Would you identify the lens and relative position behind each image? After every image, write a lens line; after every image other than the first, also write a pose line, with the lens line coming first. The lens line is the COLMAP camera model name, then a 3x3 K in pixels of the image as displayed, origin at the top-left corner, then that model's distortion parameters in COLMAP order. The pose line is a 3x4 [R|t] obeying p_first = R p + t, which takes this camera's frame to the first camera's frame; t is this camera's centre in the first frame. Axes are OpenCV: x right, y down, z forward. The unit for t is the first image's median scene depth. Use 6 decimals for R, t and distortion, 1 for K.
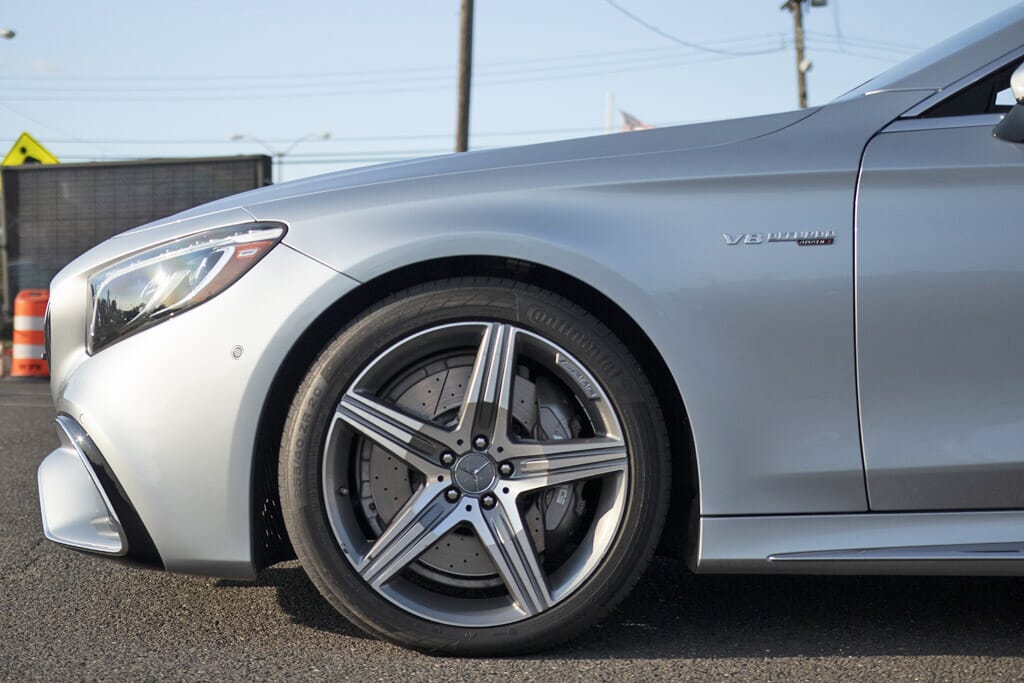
lens RADIAL K [[1648.0, 0, 510.4], [0, 1648.0, 345.5], [0, 0, 1]] dist [0.068709, 0.000000]
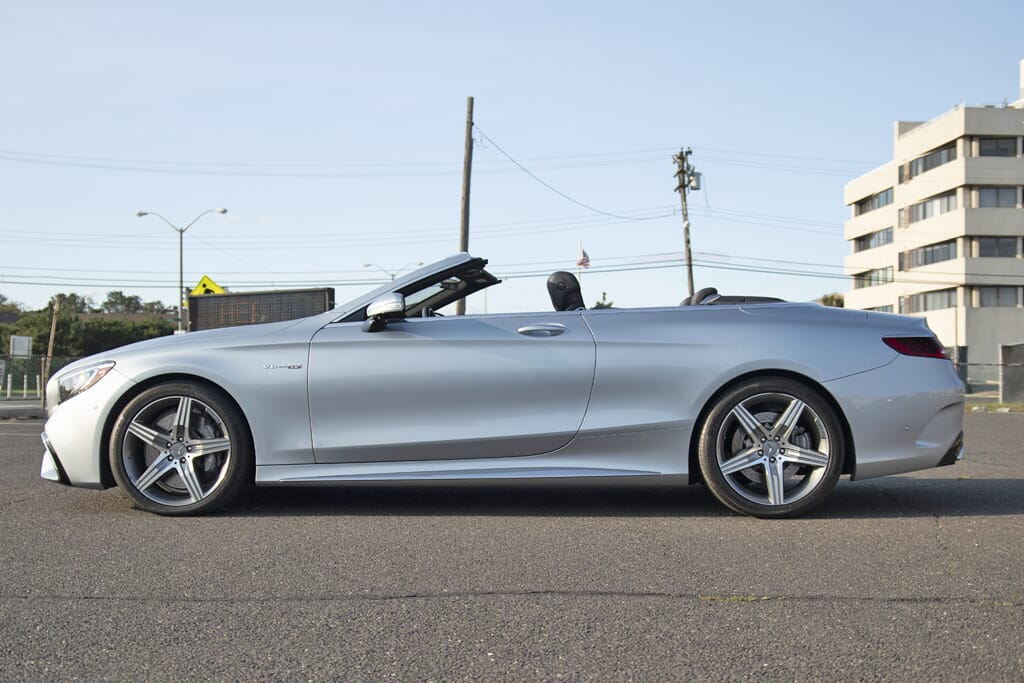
lens RADIAL K [[1008.0, 0, 514.8], [0, 1008.0, 343.0], [0, 0, 1]] dist [-0.006901, 0.000000]
pose [[0.999711, -0.007773, -0.022769, 0.575996], [0.006708, 0.998896, -0.046504, -0.020834], [0.023105, 0.046338, 0.998659, -0.684562]]
